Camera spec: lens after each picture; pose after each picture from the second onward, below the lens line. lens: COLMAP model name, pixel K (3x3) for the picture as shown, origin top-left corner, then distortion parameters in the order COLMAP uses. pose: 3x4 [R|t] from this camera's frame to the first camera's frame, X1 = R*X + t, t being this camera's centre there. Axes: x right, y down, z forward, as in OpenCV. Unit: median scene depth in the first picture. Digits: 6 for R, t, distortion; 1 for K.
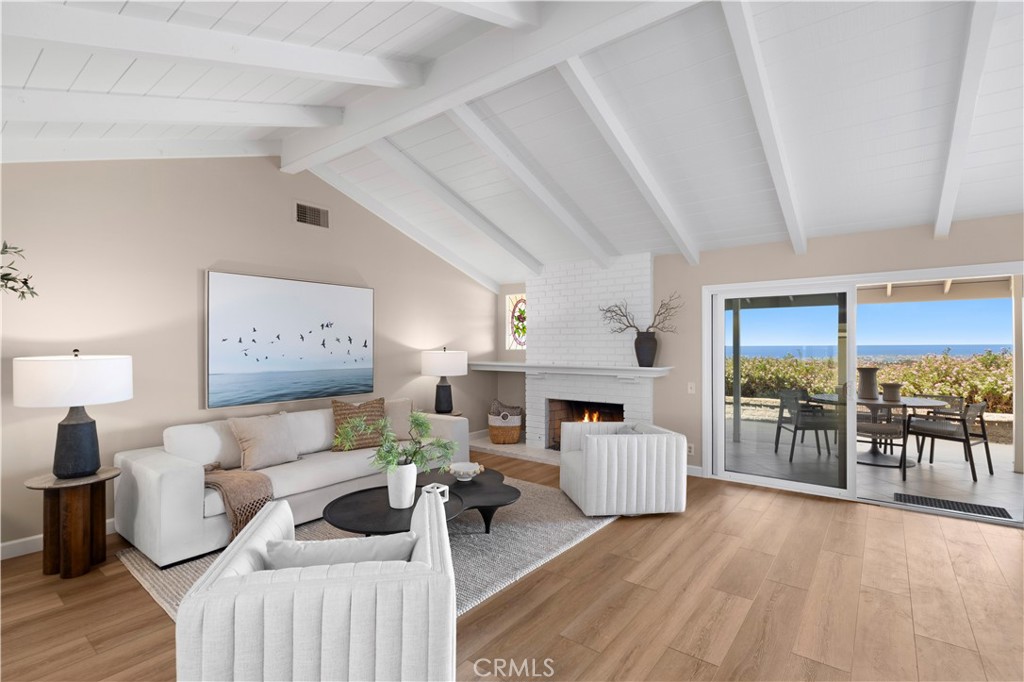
lens RADIAL K [[474.6, 0, 510.0], [0, 474.6, 345.2], [0, 0, 1]] dist [0.002659, -0.001300]
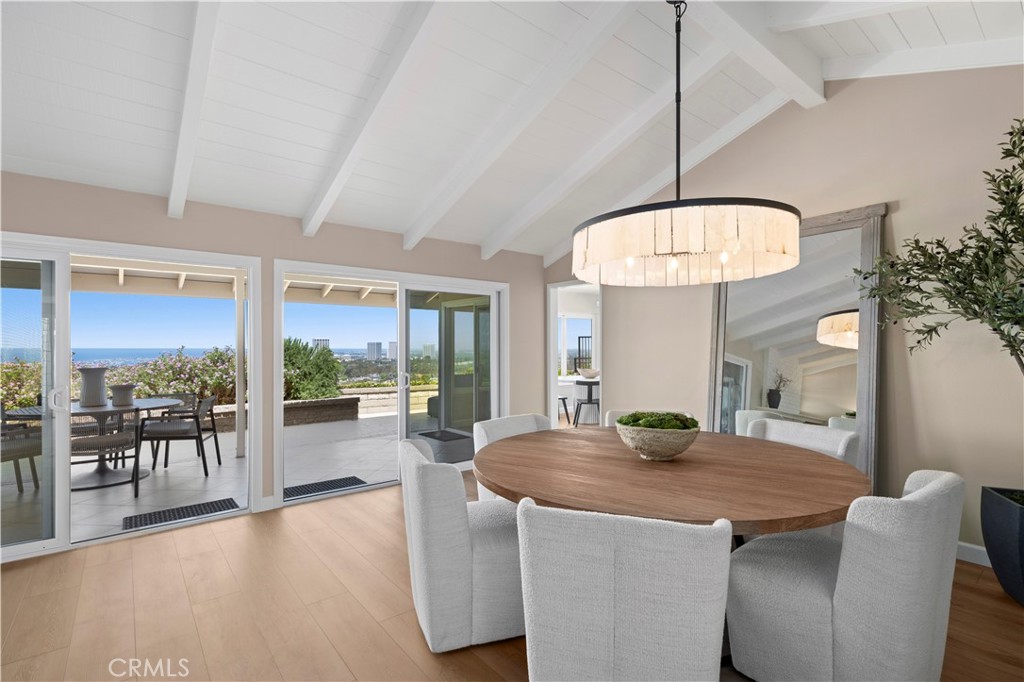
lens RADIAL K [[474.6, 0, 511.4], [0, 474.6, 345.1], [0, 0, 1]] dist [0.002659, -0.001300]
pose [[0.217945, 0.003789, 0.975954, 0.124037], [0.004274, 0.999979, -0.004837, 0.016184], [-0.975952, 0.005225, 0.217924, 0.135238]]
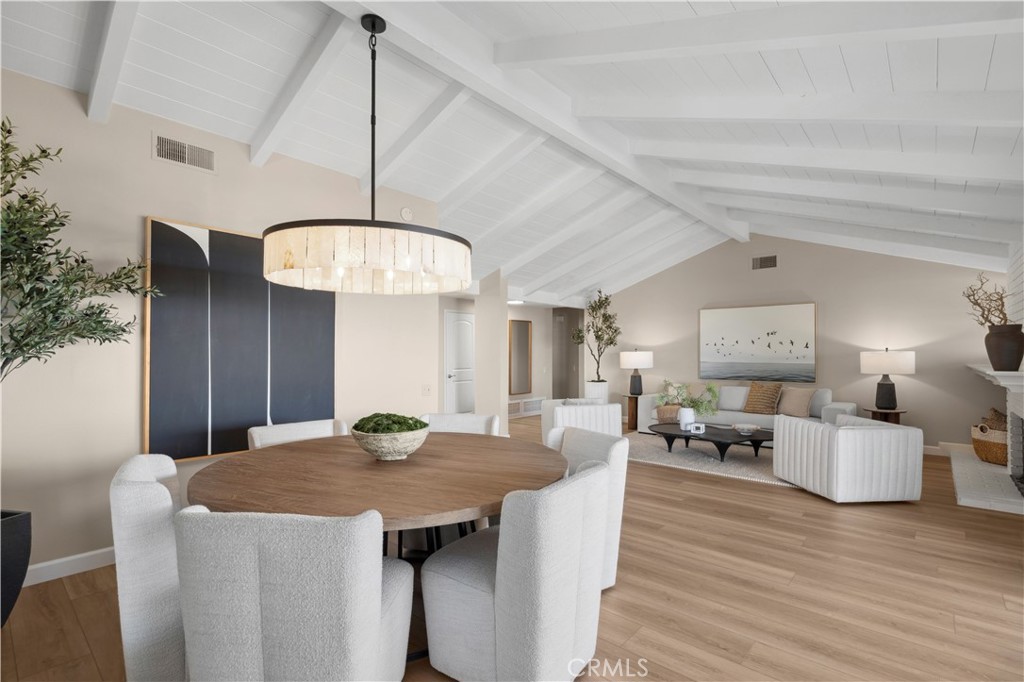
lens RADIAL K [[474.6, 0, 510.4], [0, 474.6, 348.5], [0, 0, 1]] dist [0.002659, -0.001300]
pose [[-0.065943, -0.005947, -0.997806, 1.574771], [0.003596, 0.999974, -0.006198, 0.015573], [0.997817, -0.003996, -0.065920, 0.376686]]
